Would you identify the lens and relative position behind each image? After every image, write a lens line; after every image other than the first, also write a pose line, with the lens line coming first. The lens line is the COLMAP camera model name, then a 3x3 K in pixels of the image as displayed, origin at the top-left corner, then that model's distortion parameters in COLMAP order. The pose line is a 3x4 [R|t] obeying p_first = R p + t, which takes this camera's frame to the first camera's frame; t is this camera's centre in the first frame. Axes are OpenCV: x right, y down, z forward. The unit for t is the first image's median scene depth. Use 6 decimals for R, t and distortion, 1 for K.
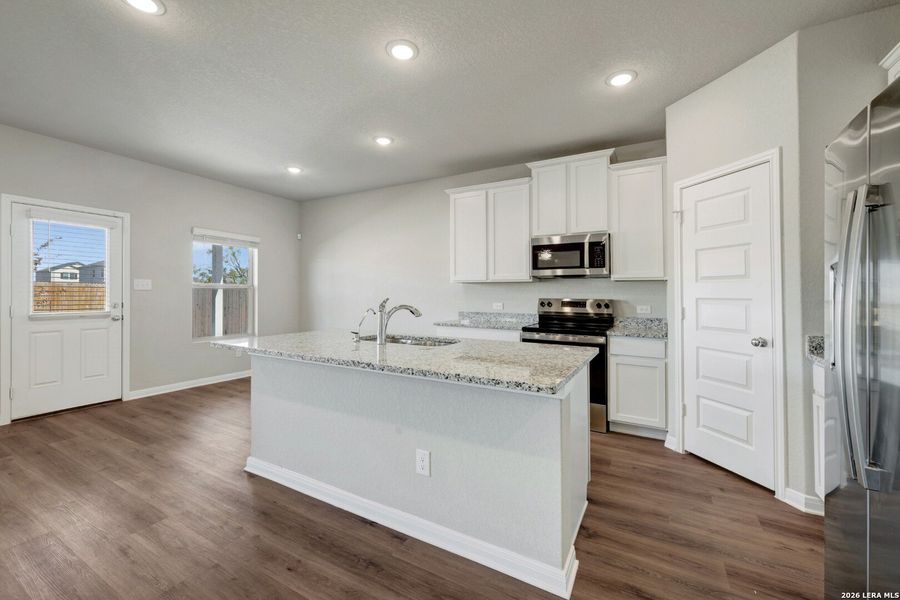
lens RADIAL K [[360.1, 0, 451.6], [0, 360.1, 292.9], [0, 0, 1]] dist [-0.000412, 0.000052]
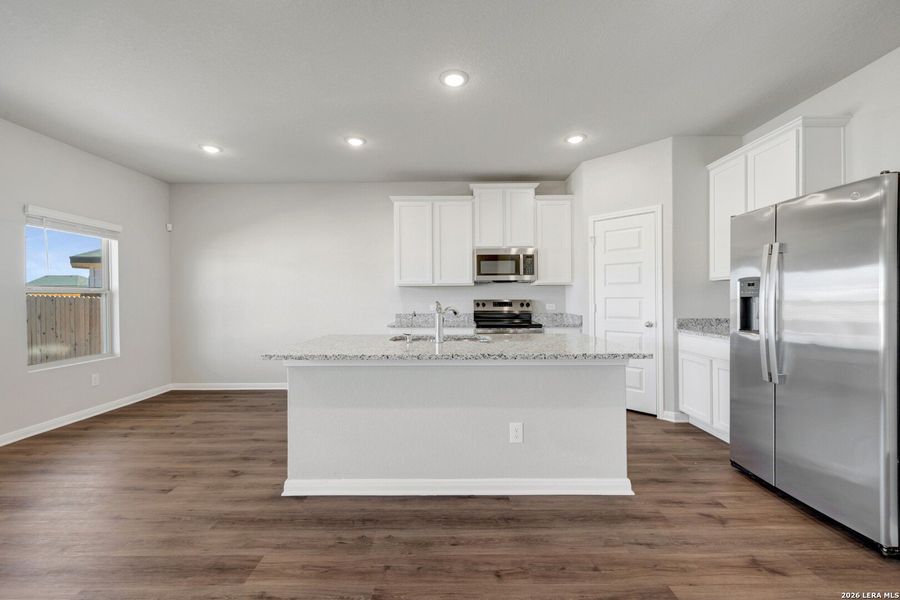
lens RADIAL K [[357.9, 0, 449.3], [0, 357.9, 298.1], [0, 0, 1]] dist [-0.000339, -0.000068]
pose [[0.878144, -0.012719, 0.478226, -0.524121], [0.009324, 0.999912, 0.009473, -0.002408], [-0.478305, -0.003860, 0.878185, 0.021245]]
